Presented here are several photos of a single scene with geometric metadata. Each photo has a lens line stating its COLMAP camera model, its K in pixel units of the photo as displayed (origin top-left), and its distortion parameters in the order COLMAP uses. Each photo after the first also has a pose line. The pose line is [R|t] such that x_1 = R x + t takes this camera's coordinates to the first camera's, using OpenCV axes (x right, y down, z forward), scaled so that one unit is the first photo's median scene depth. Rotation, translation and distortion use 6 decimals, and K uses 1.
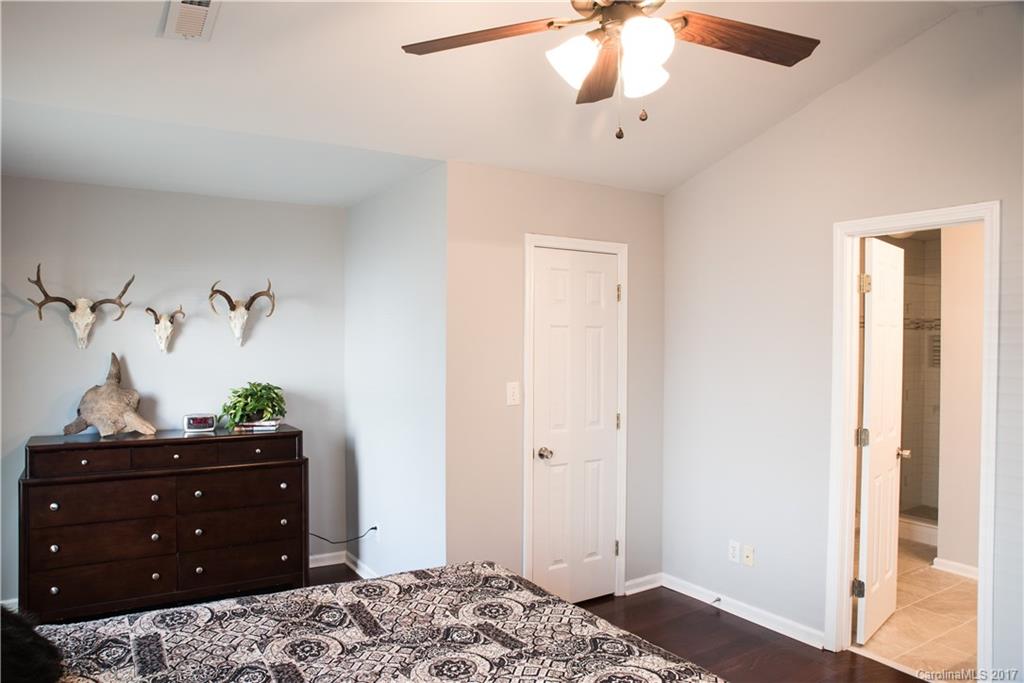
lens RADIAL K [[705.1, 0, 505.9], [0, 705.1, 341.1], [0, 0, 1]] dist [-0.103155, 0.059695]
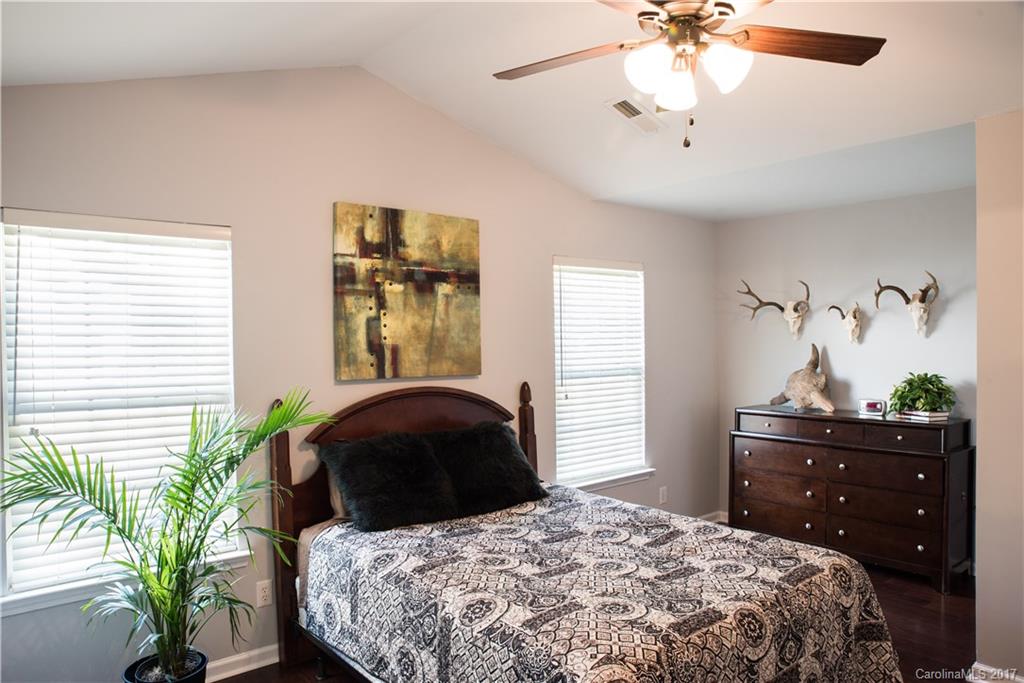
lens RADIAL K [[705.1, 0, 506.4], [0, 705.1, 341.3], [0, 0, 1]] dist [-0.103155, 0.059695]
pose [[0.134843, 0.000777, -0.990867, 0.598290], [0.006816, 0.999975, 0.001712, 0.006672], [0.990843, -0.006985, 0.134835, 0.279509]]
